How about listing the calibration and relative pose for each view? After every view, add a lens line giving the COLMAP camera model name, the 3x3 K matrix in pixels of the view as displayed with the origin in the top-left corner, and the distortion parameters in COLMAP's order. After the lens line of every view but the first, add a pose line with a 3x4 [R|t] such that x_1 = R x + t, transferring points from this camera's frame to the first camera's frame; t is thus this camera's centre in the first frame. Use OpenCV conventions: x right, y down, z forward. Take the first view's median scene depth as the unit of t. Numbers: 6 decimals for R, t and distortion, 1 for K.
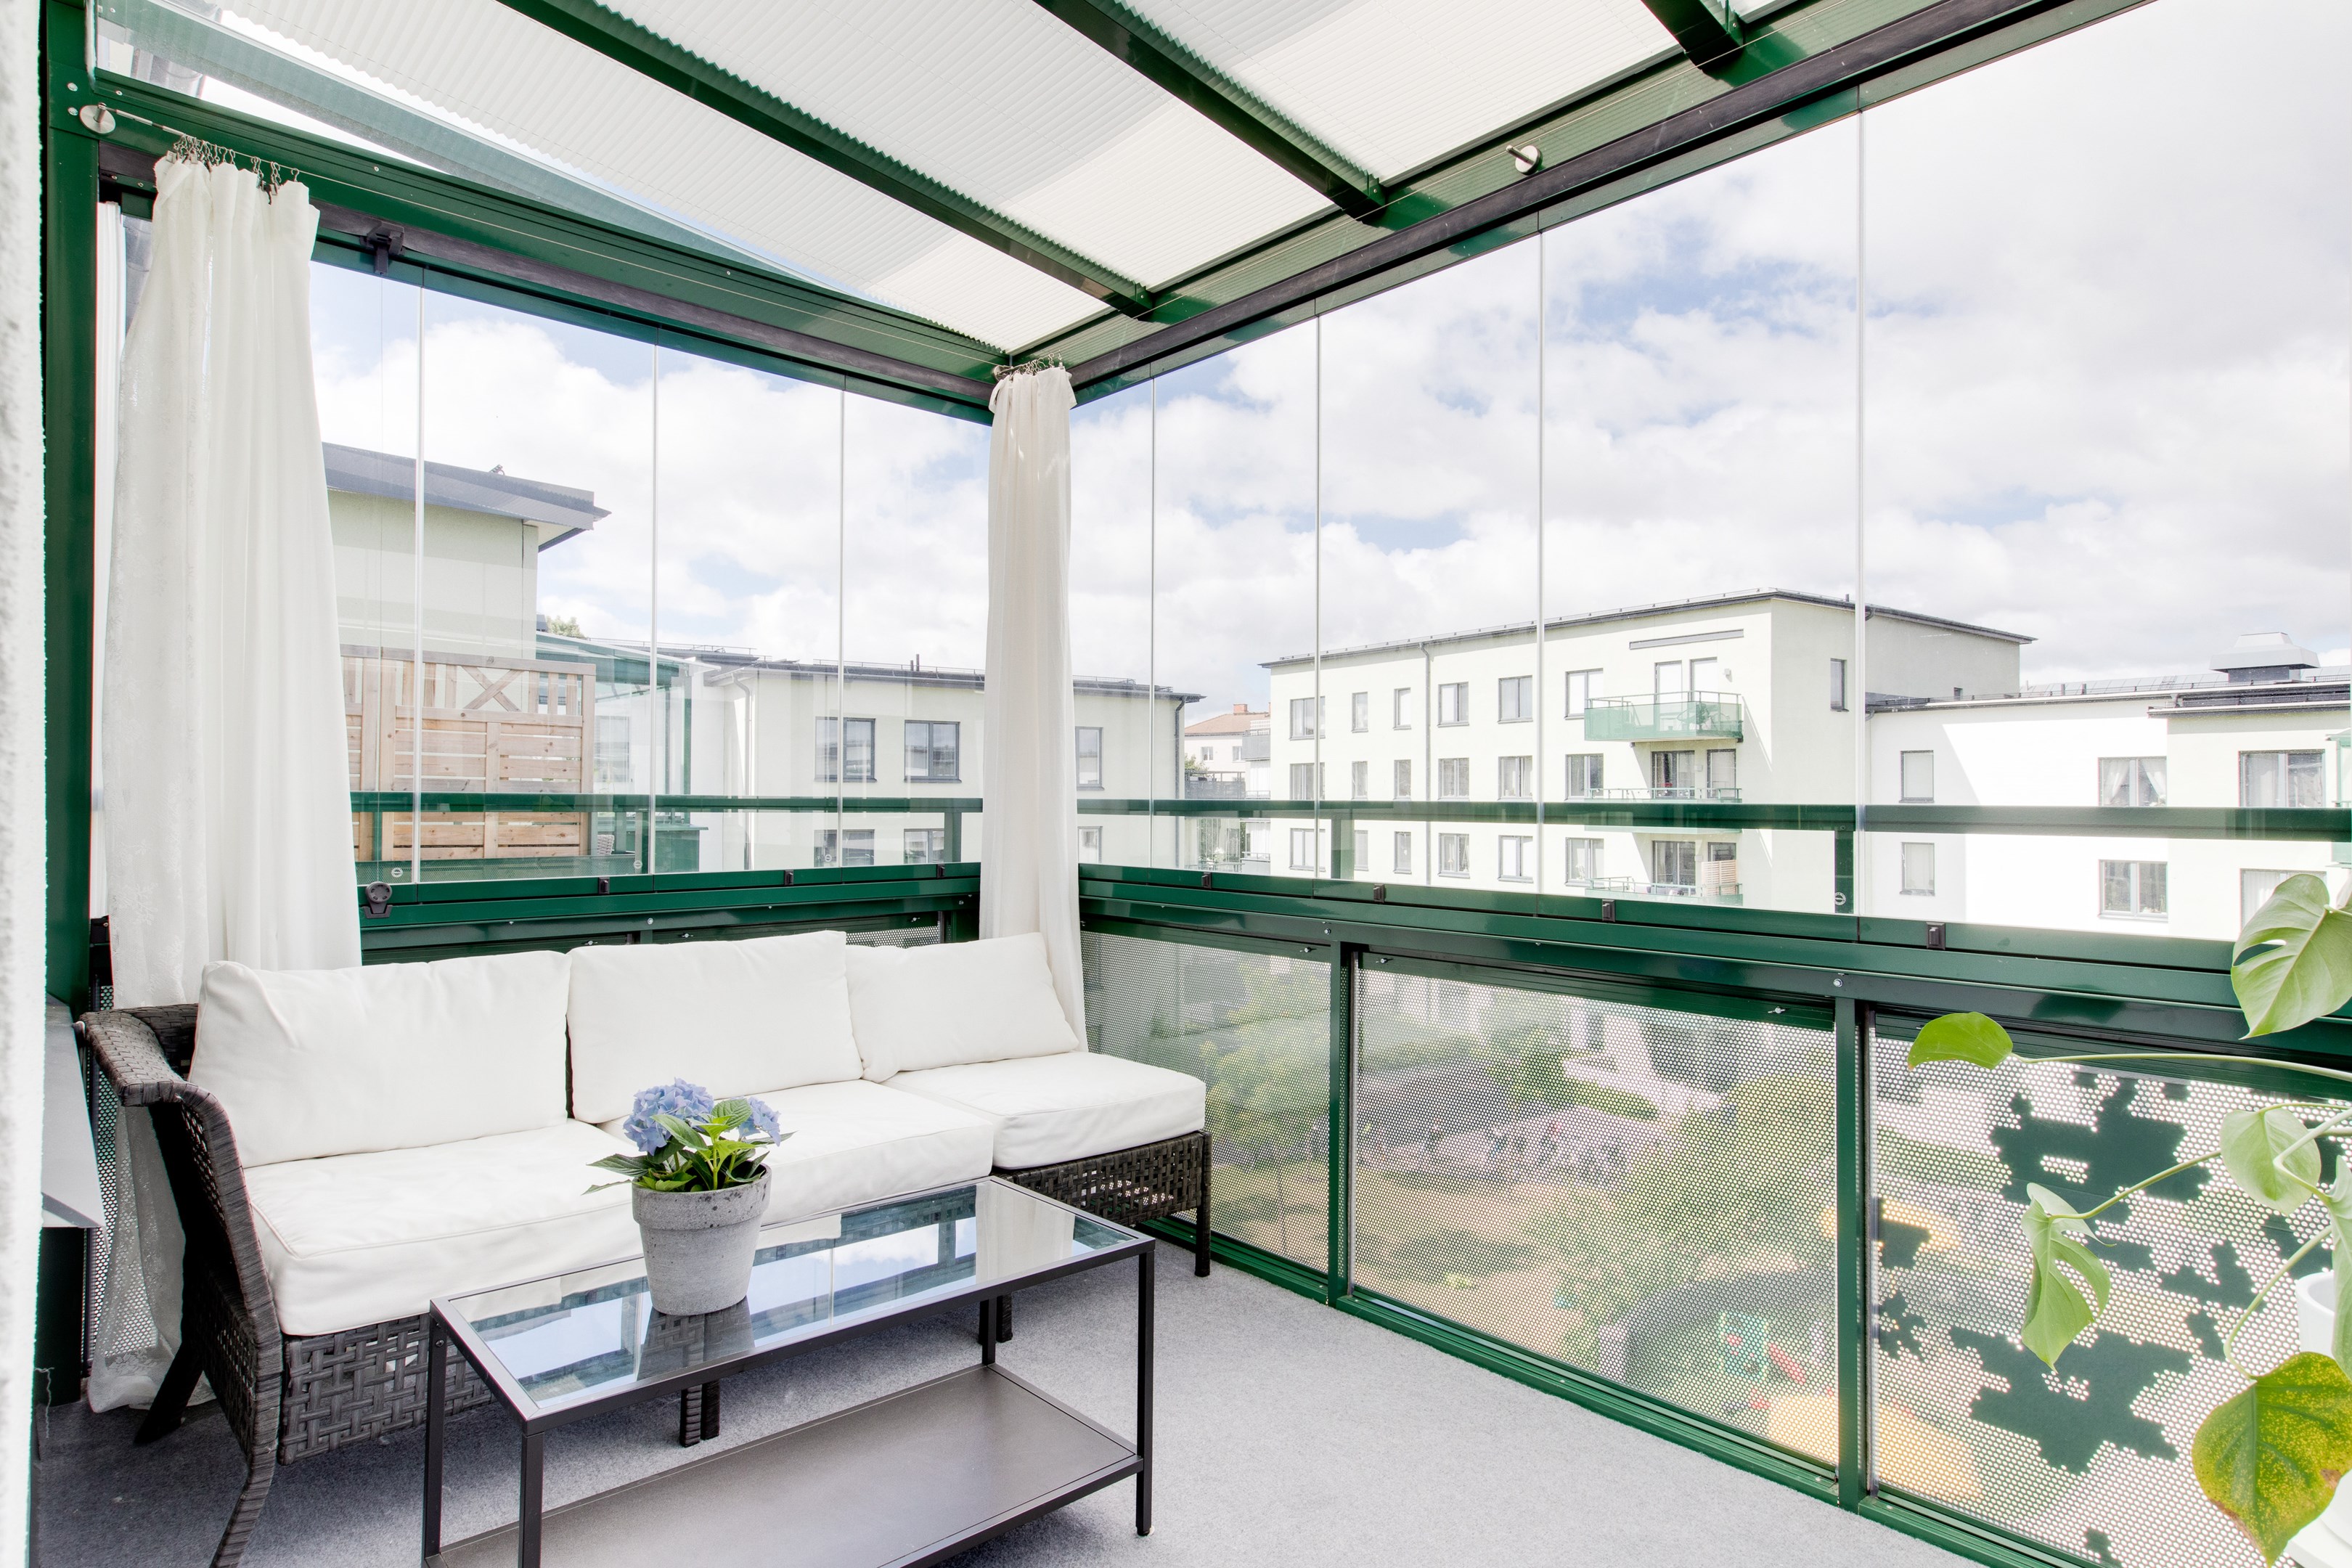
lens RADIAL K [[1266.8, 0, 1165.0], [0, 1266.8, 779.8], [0, 0, 1]] dist [0.008209, -0.000536]
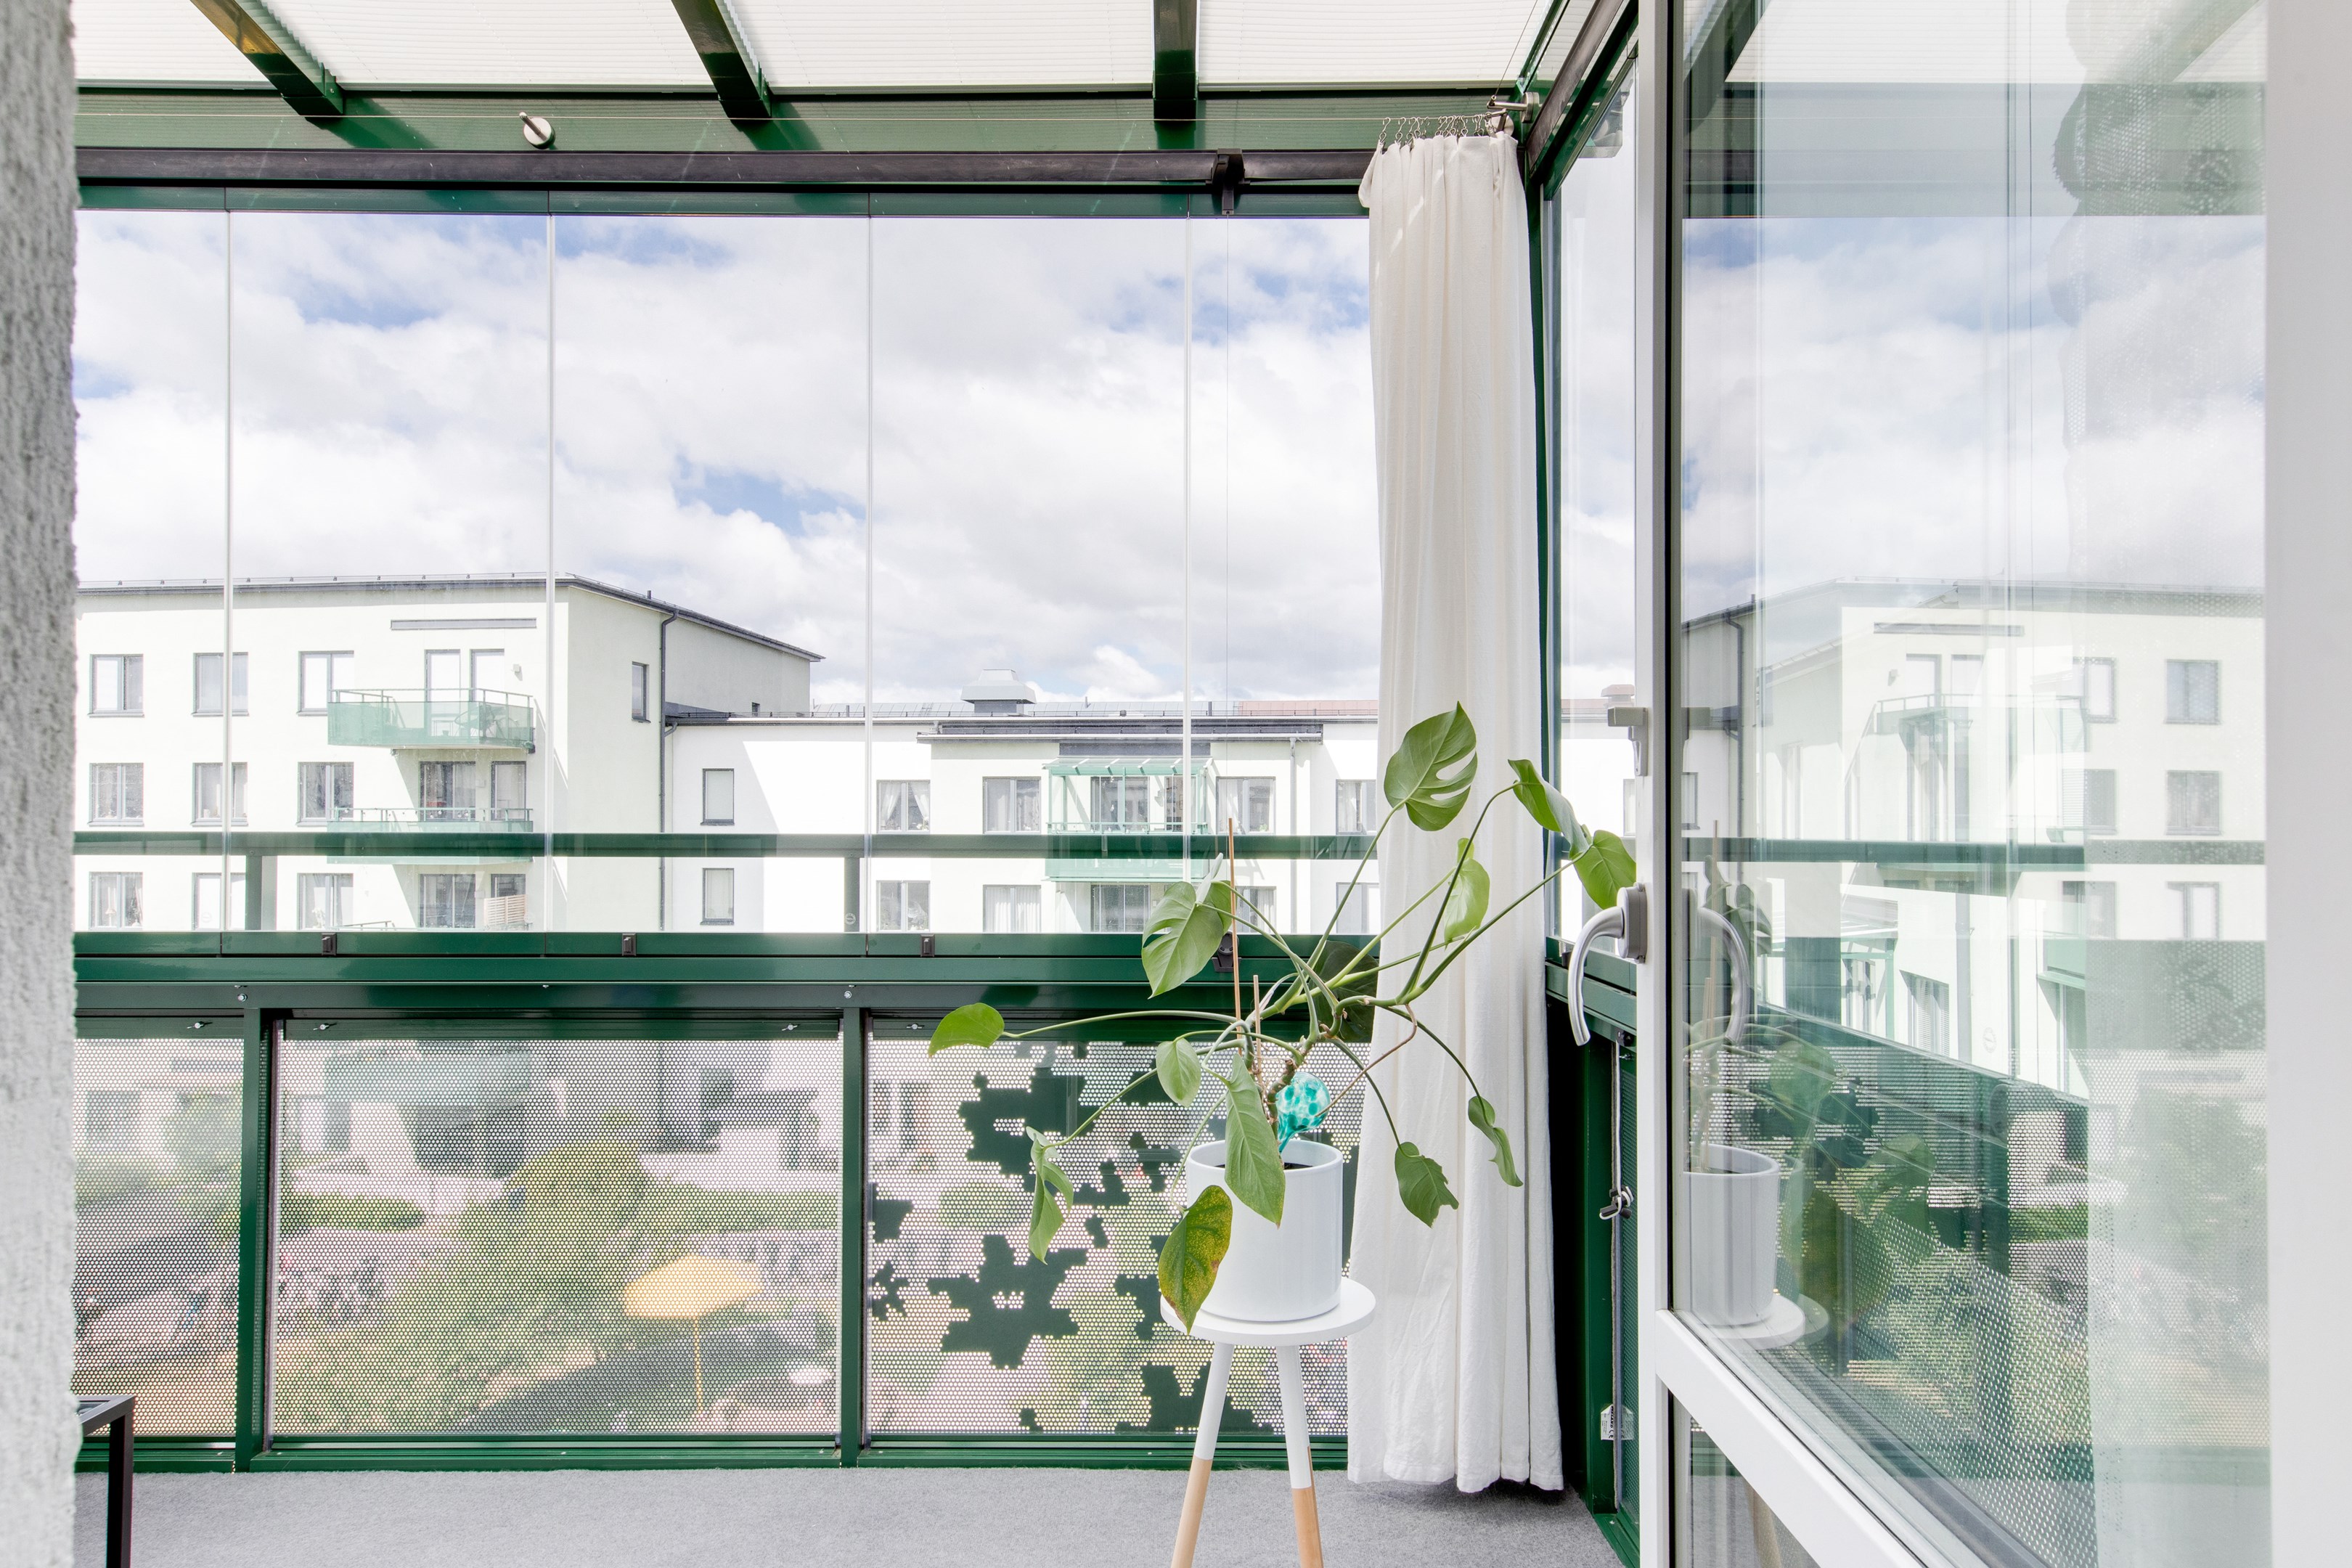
lens RADIAL K [[1614.7, 0, 1182.7], [0, 1614.7, 795.6], [0, 0, 1]] dist [0.044947, 0.003996]
pose [[0.659965, 0.010880, 0.751218, -0.255246], [-0.011574, 0.999924, -0.004314, -0.008865], [-0.751207, -0.005847, 0.660041, -0.115937]]
